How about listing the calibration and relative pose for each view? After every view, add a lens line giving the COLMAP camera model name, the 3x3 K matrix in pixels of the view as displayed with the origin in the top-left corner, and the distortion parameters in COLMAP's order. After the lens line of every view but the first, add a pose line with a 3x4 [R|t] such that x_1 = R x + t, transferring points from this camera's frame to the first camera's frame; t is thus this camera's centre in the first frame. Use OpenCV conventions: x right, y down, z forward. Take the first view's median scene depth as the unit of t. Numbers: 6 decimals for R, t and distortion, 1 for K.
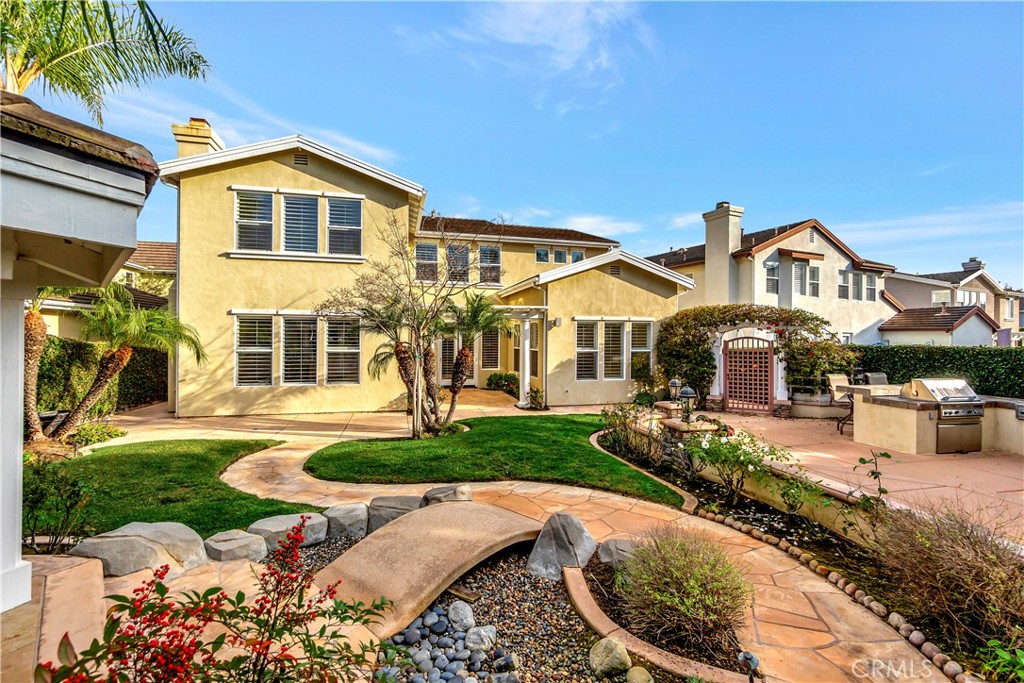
lens RADIAL K [[444.1, 0, 505.9], [0, 444.1, 340.6], [0, 0, 1]] dist [-0.003266, 0.000098]
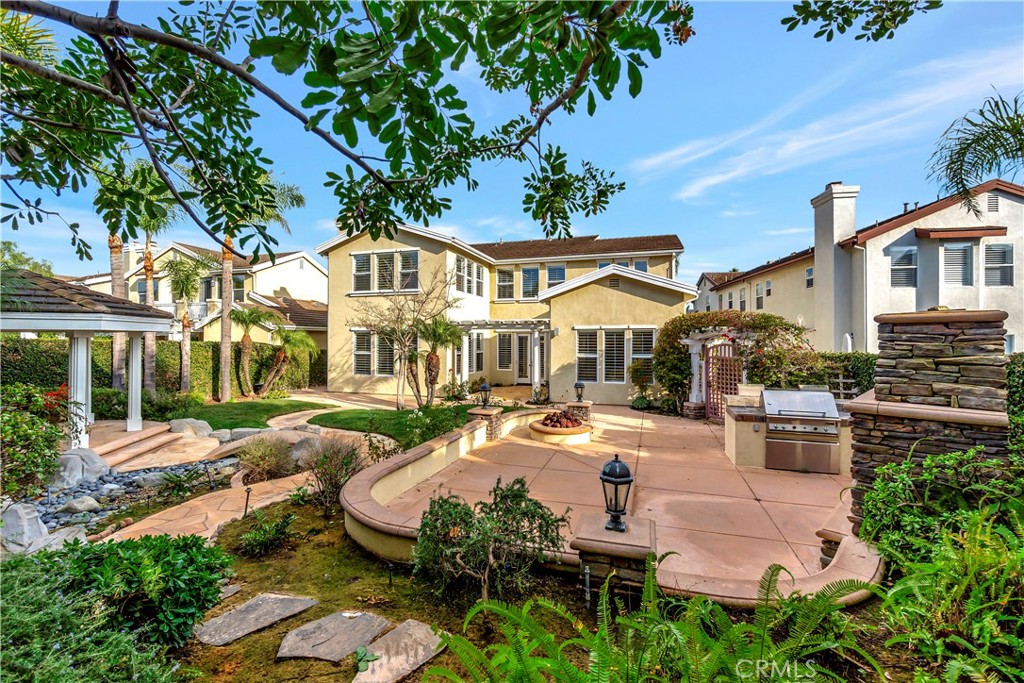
lens RADIAL K [[444.1, 0, 505.9], [0, 444.1, 340.6], [0, 0, 1]] dist [-0.003266, 0.000098]
pose [[0.845889, -0.005125, -0.533335, 0.613554], [0.001645, 0.999974, -0.006999, -0.009375], [0.533357, 0.005043, 0.845875, -0.070526]]
